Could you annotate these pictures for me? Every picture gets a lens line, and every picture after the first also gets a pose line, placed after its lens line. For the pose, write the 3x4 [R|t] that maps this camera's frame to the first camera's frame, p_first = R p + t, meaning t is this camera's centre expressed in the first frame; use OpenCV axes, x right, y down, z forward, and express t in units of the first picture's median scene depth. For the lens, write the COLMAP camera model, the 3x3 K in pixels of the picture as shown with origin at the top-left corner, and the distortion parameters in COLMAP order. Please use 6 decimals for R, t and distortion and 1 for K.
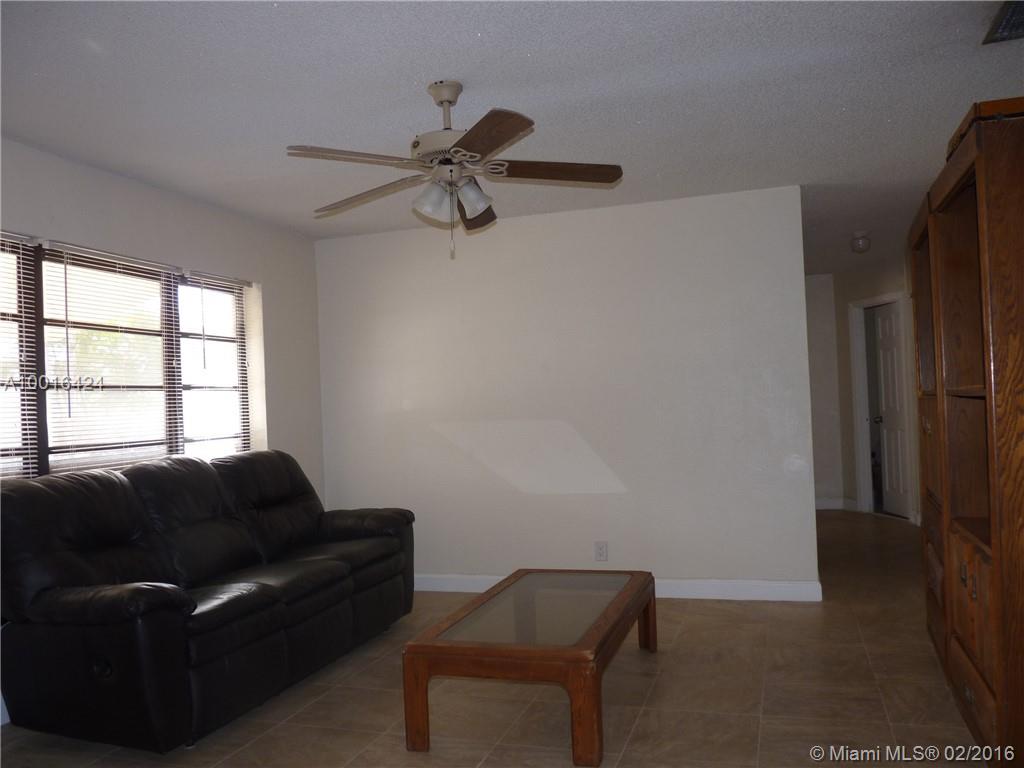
lens RADIAL K [[858.1, 0, 512.0], [0, 858.1, 384.0], [0, 0, 1]] dist [-0.014952, -0.006705]
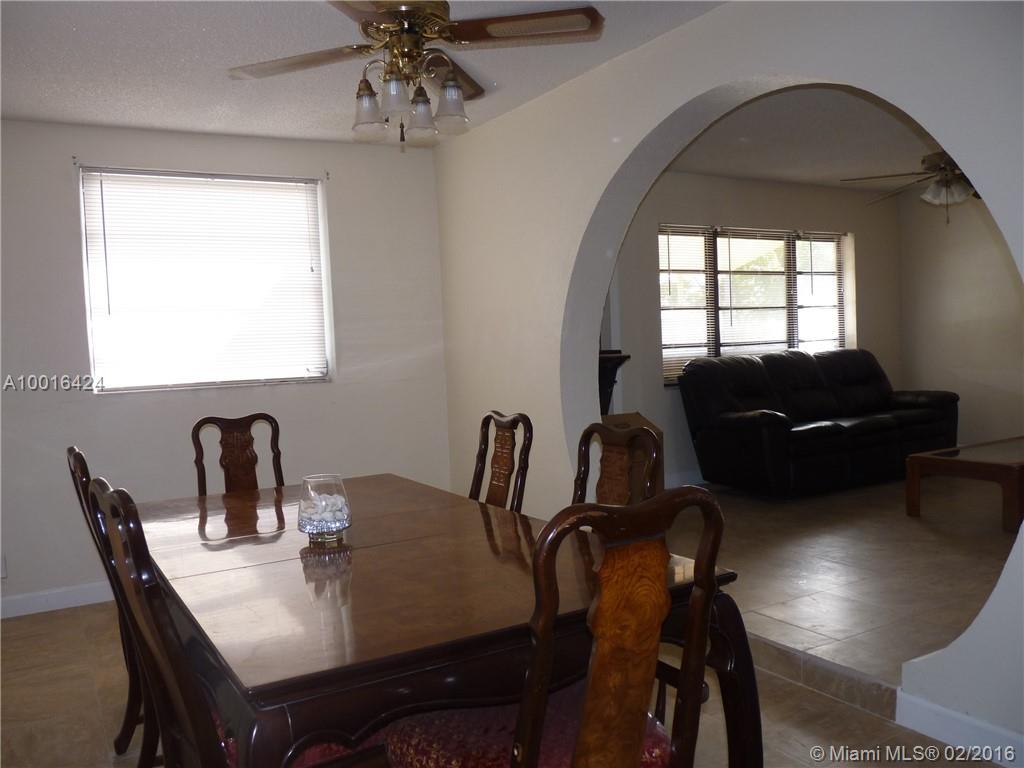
lens RADIAL K [[858.1, 0, 512.0], [0, 858.1, 384.0], [0, 0, 1]] dist [-0.014952, -0.006705]
pose [[0.744671, 0.042714, -0.666064, 0.283207], [0.026176, 0.995313, 0.093092, -0.015875], [0.666919, -0.086758, 0.740063, -0.535966]]
